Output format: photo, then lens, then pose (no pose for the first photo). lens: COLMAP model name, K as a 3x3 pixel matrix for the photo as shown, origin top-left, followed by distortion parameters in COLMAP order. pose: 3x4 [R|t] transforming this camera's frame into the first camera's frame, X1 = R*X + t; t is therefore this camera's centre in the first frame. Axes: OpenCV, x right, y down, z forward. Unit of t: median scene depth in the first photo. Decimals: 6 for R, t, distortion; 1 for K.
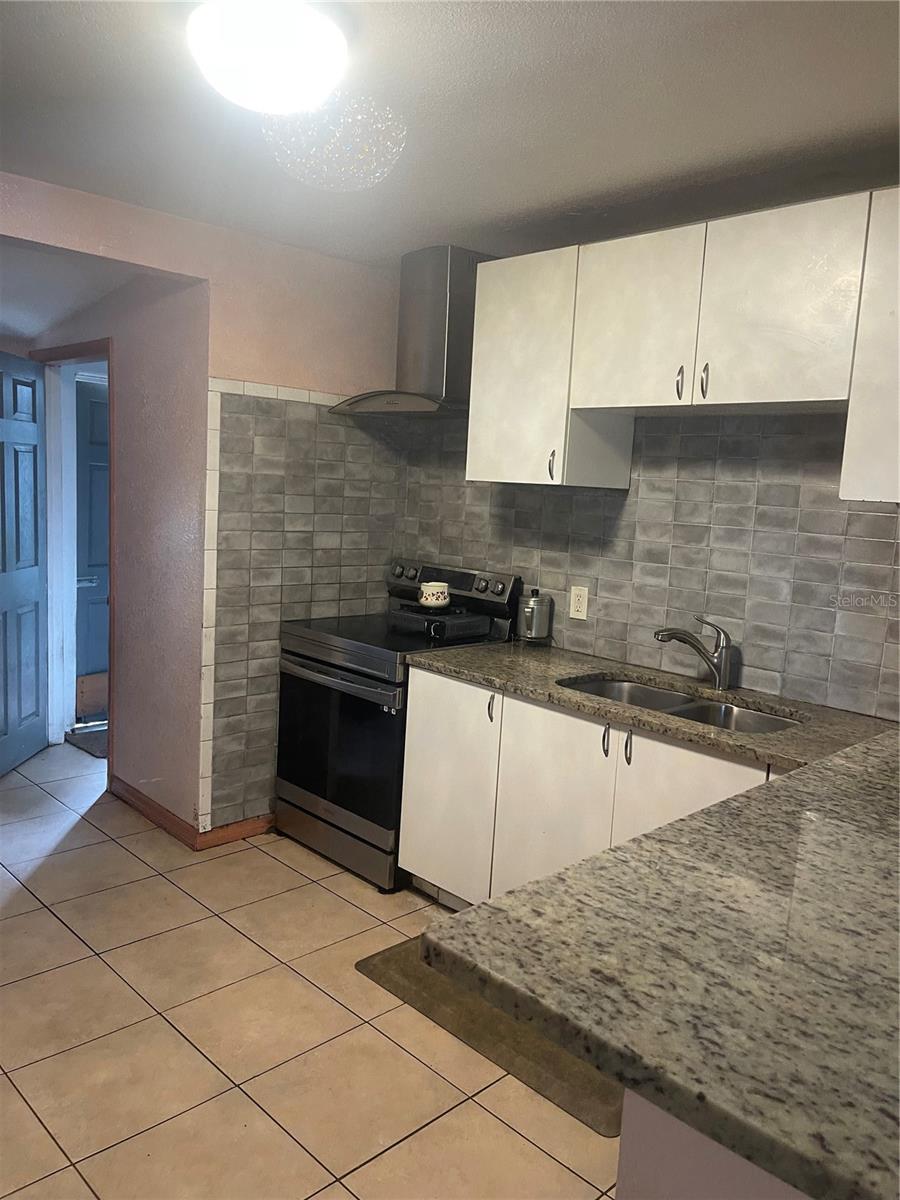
lens RADIAL K [[905.4, 0, 458.9], [0, 905.4, 602.2], [0, 0, 1]] dist [0.024789, -0.000761]
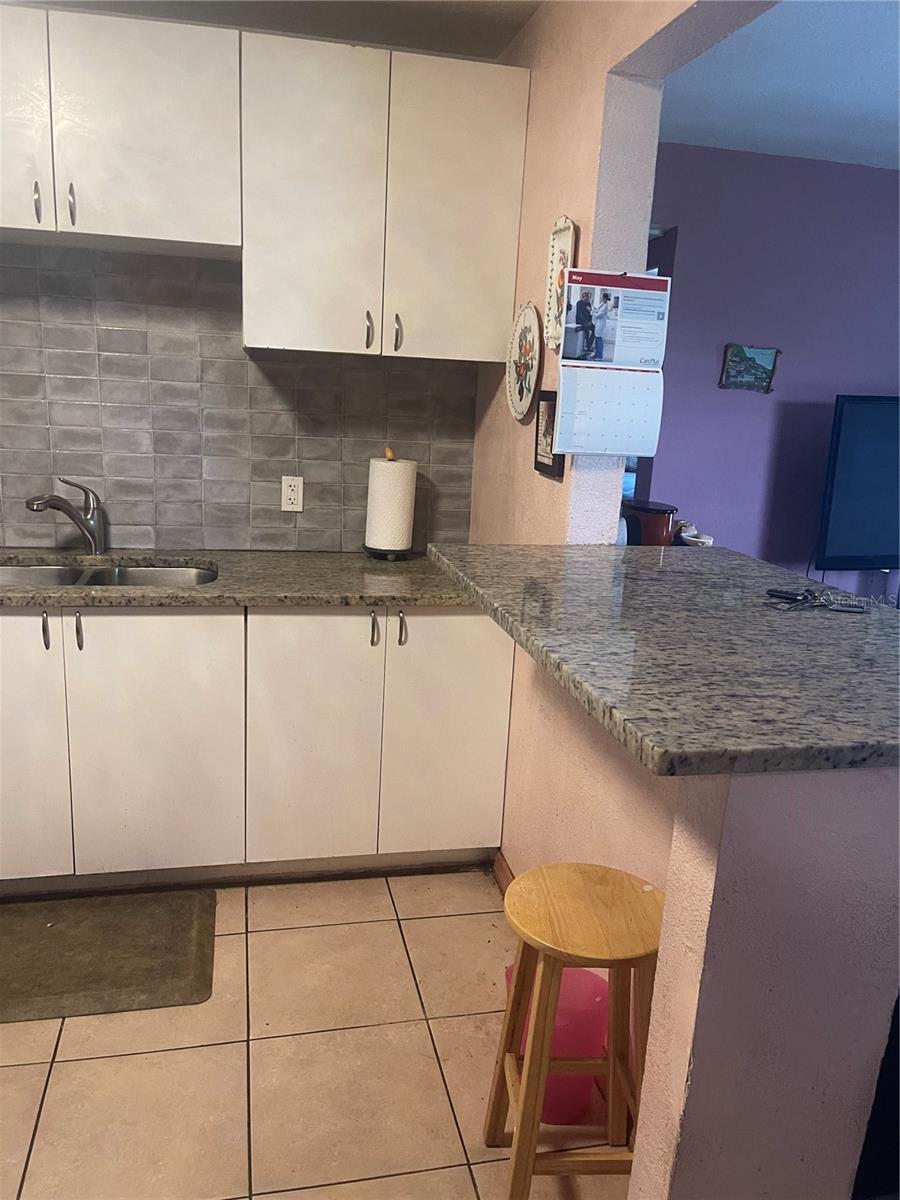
lens RADIAL K [[905.4, 0, 455.5], [0, 905.4, 604.4], [0, 0, 1]] dist [0.024789, -0.000761]
pose [[0.535046, -0.227521, 0.813609, -0.314660], [0.090323, 0.972939, 0.212678, -0.021157], [-0.839980, -0.040305, 0.541118, 0.188030]]
